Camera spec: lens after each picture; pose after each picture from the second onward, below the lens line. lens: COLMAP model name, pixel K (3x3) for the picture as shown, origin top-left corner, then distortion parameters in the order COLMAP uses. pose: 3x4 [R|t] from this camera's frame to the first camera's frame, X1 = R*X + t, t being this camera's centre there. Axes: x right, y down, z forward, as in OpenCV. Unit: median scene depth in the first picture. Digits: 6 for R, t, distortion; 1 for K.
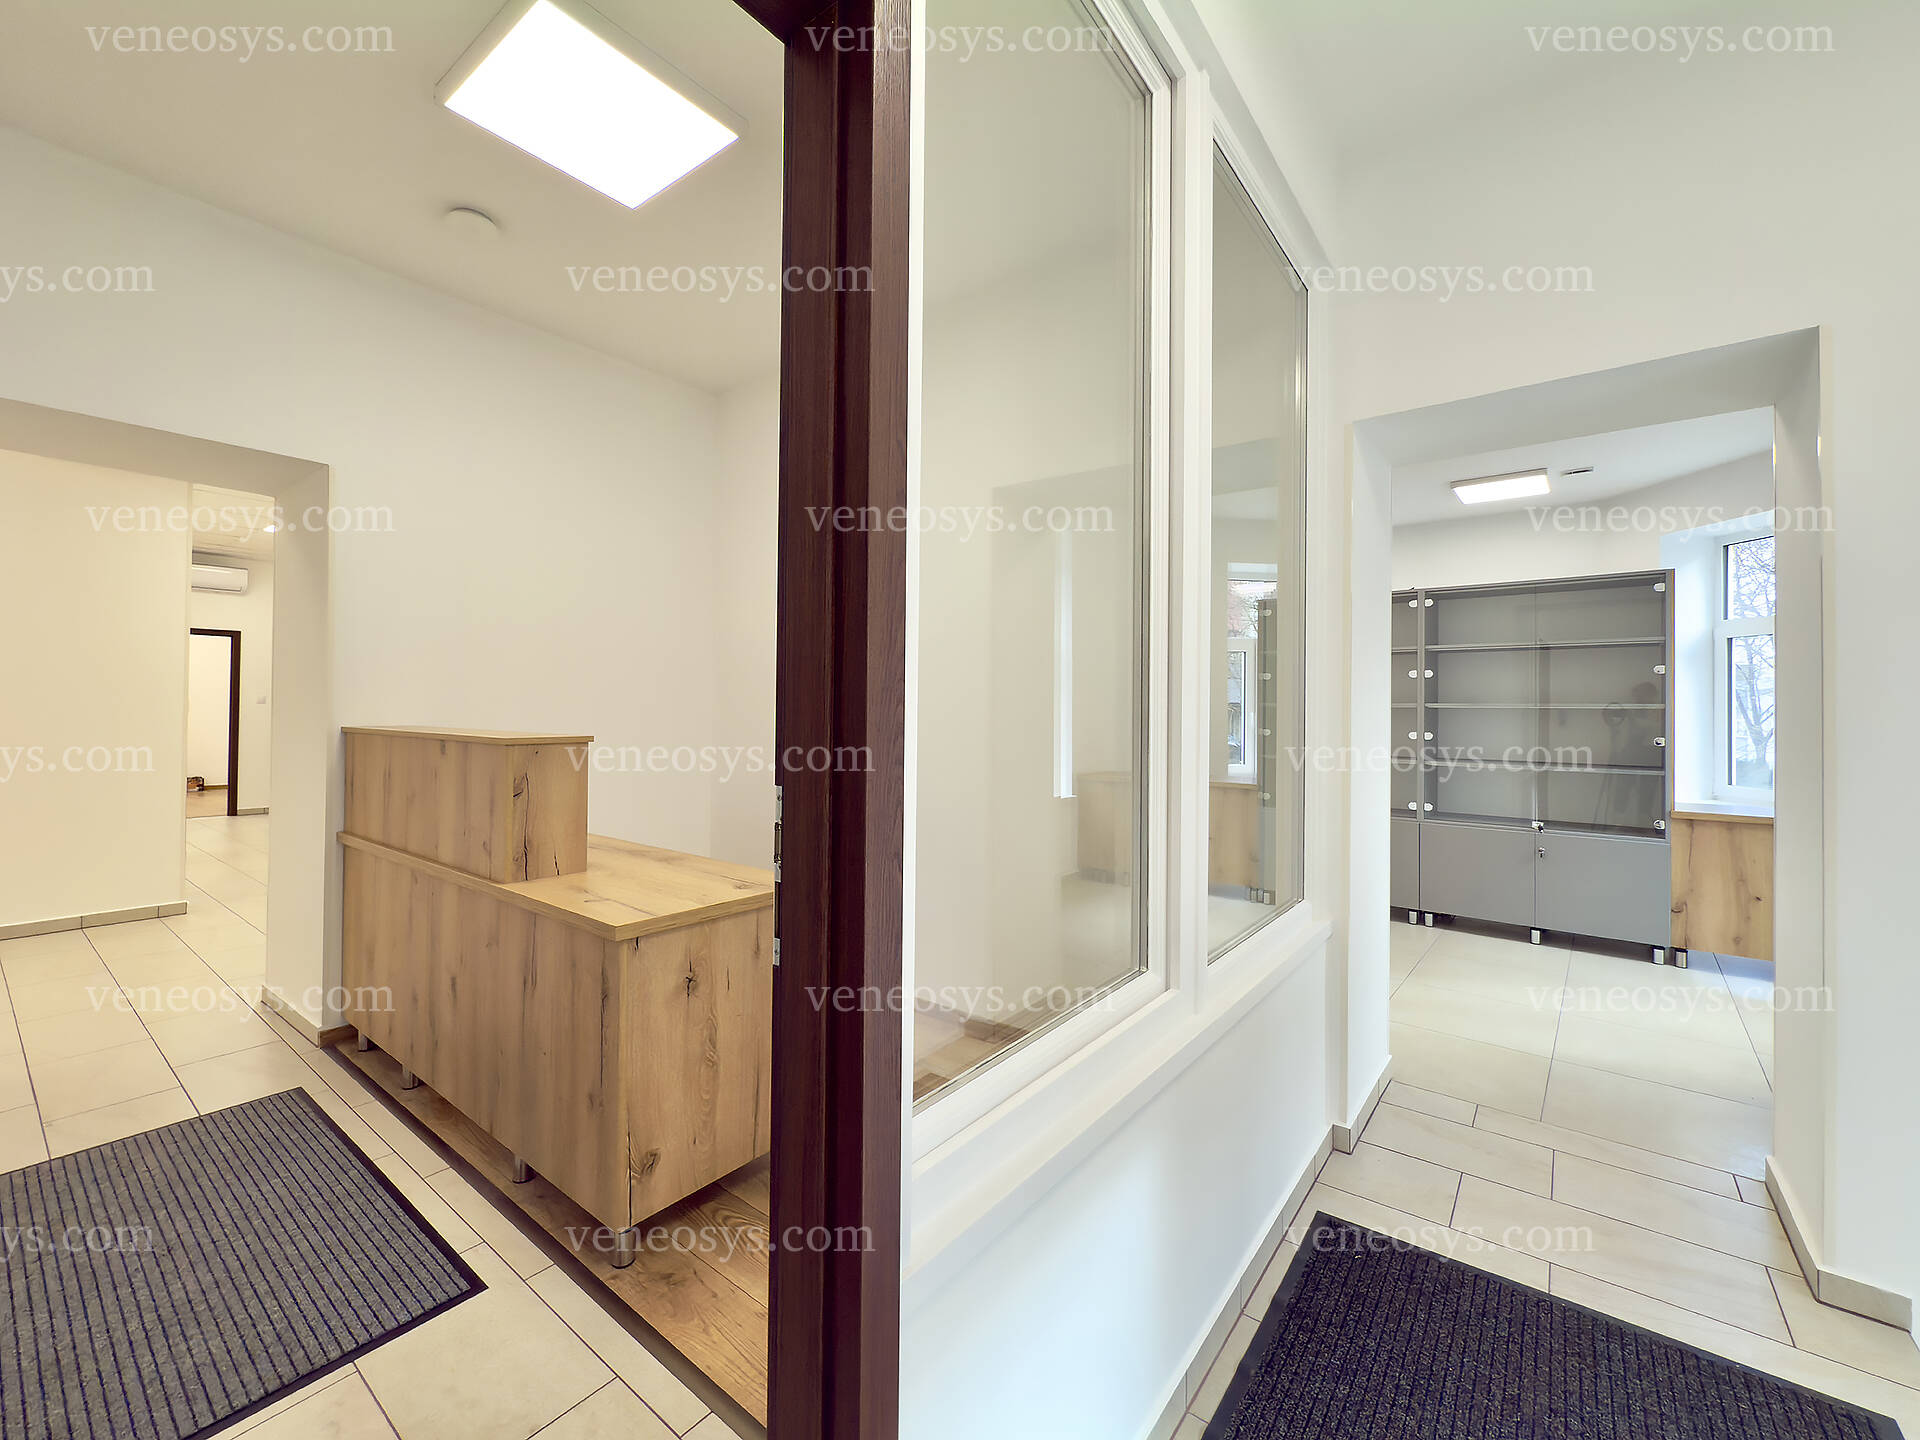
lens RADIAL K [[775.0, 0, 968.5], [0, 775.0, 701.6], [0, 0, 1]] dist [-0.001476, -0.000235]
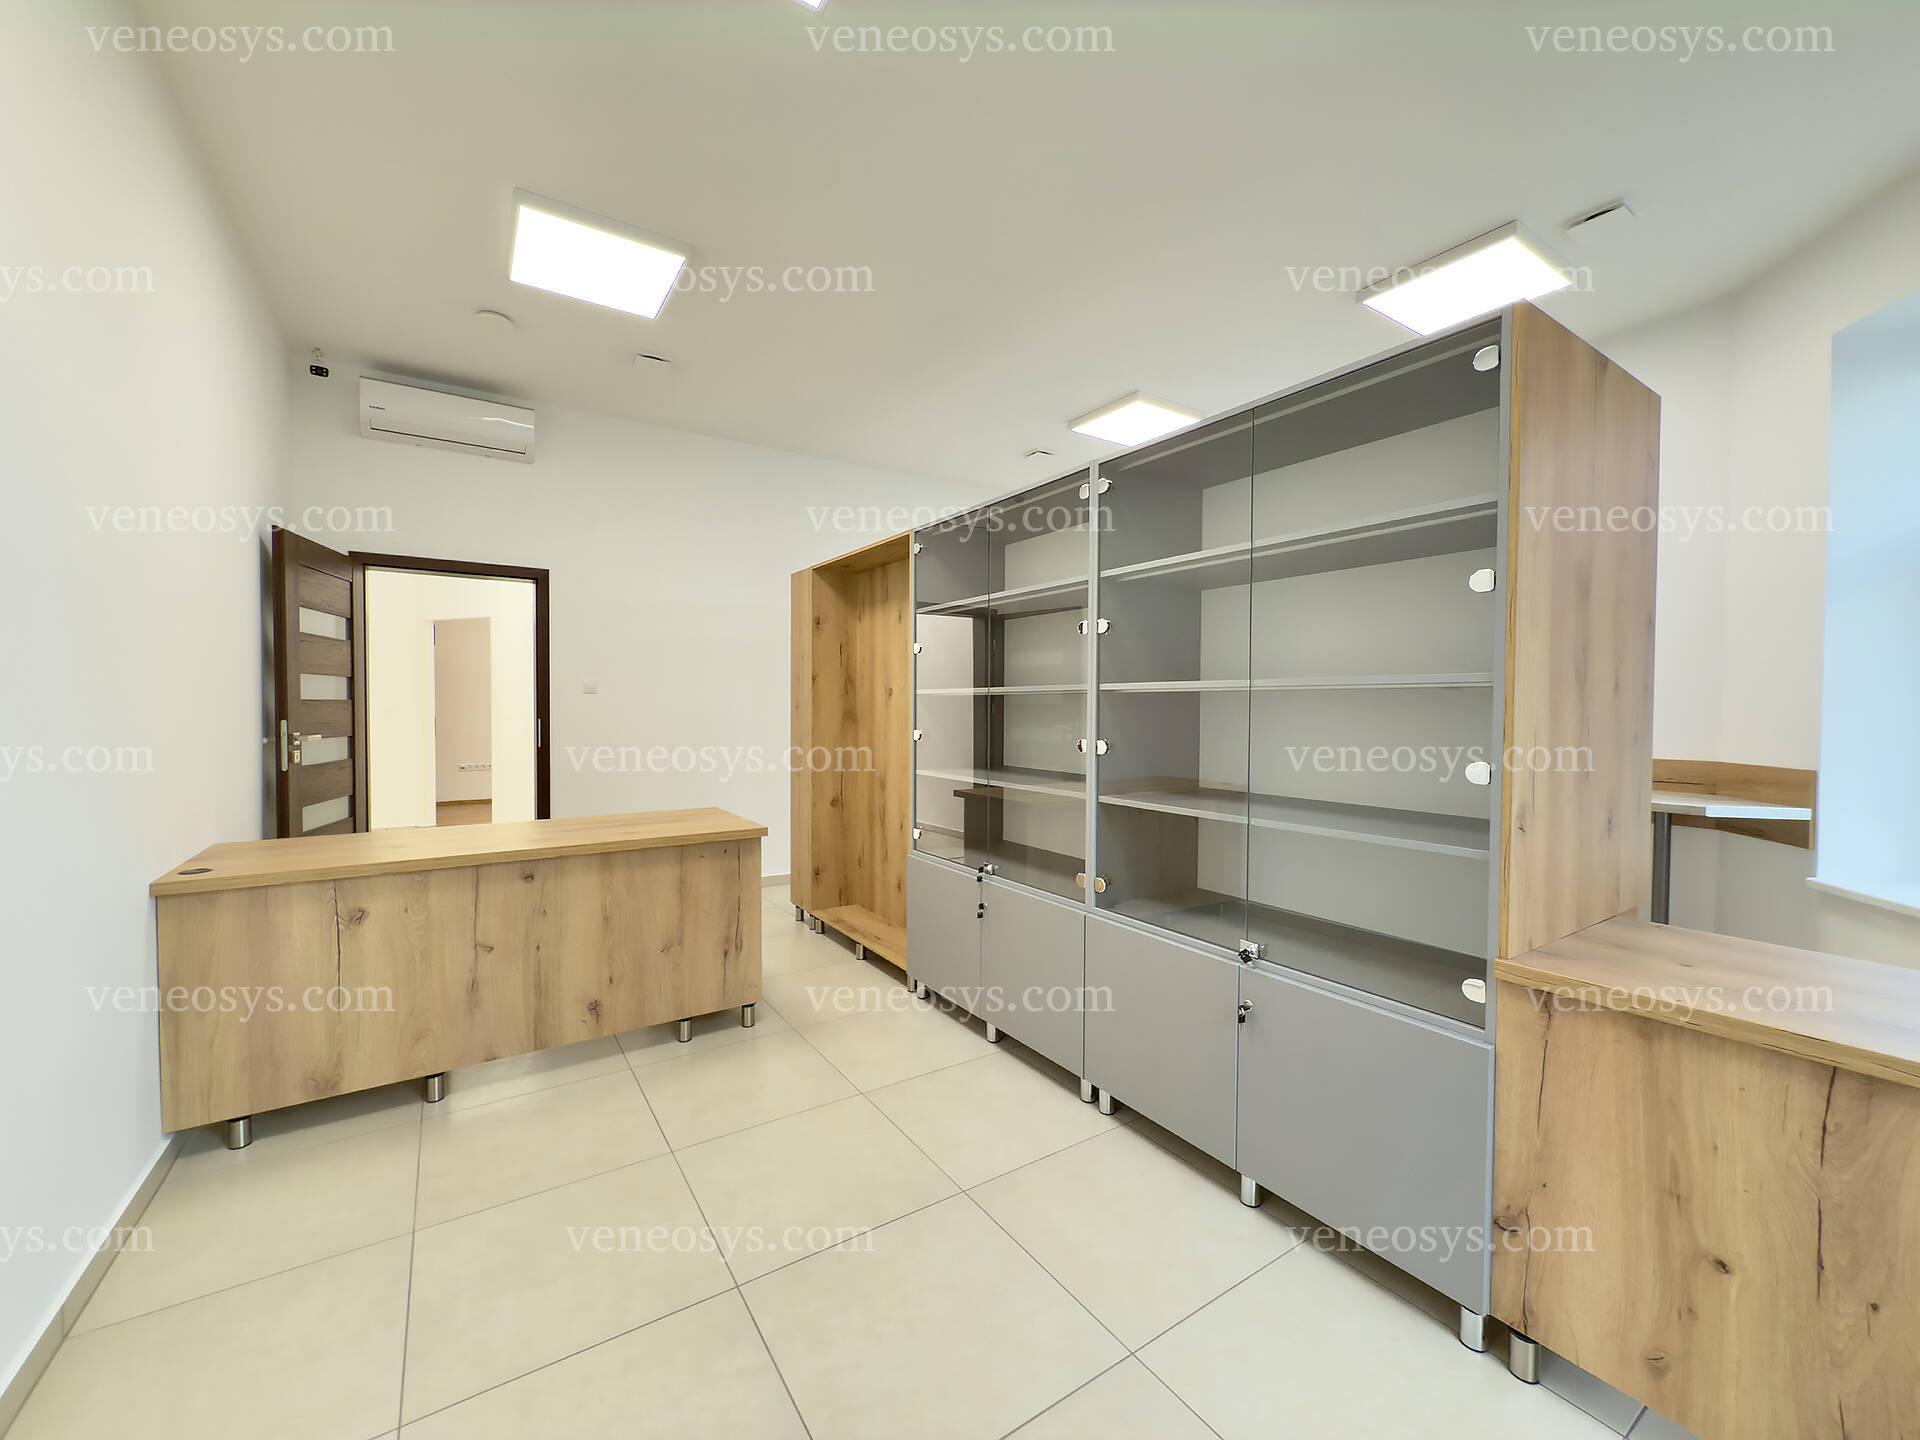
lens RADIAL K [[771.2, 0, 946.1], [0, 771.2, 722.1], [0, 0, 1]] dist [-0.000282, -0.000190]
pose [[0.954372, -0.000316, -0.298620, 0.760509], [0.009519, 0.999523, 0.029363, 0.013703], [0.298468, -0.030866, 0.953920, 0.566415]]
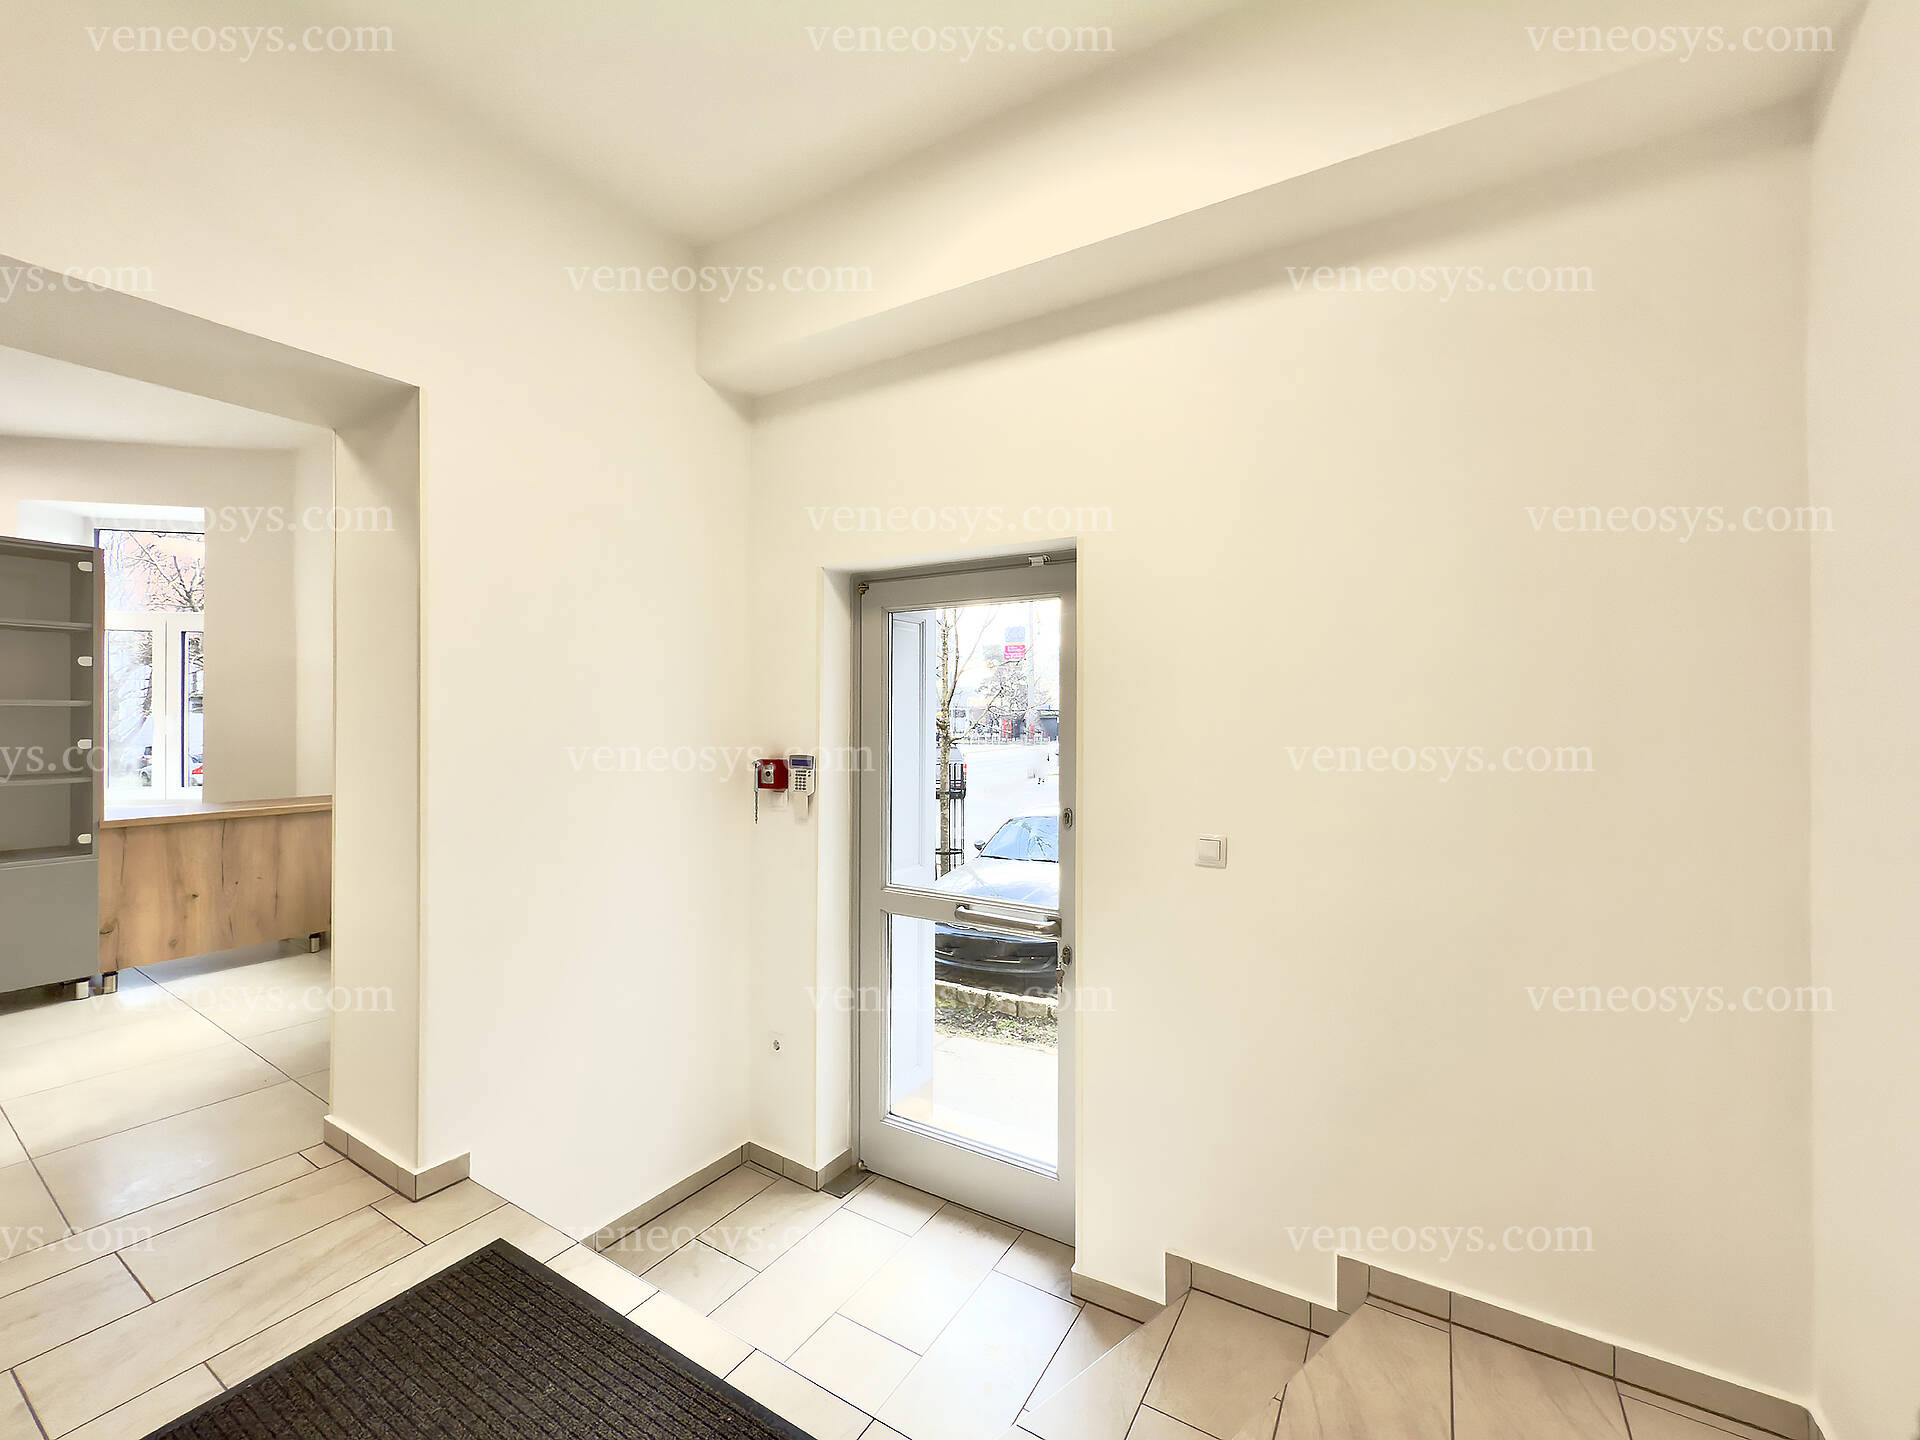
lens RADIAL K [[771.2, 0, 946.1], [0, 771.2, 722.1], [0, 0, 1]] dist [-0.000282, -0.000190]
pose [[-0.104316, -0.013918, 0.994447, -0.070088], [-0.016319, 0.999791, 0.012281, 0.000610], [-0.994410, -0.014947, -0.104522, 0.128222]]
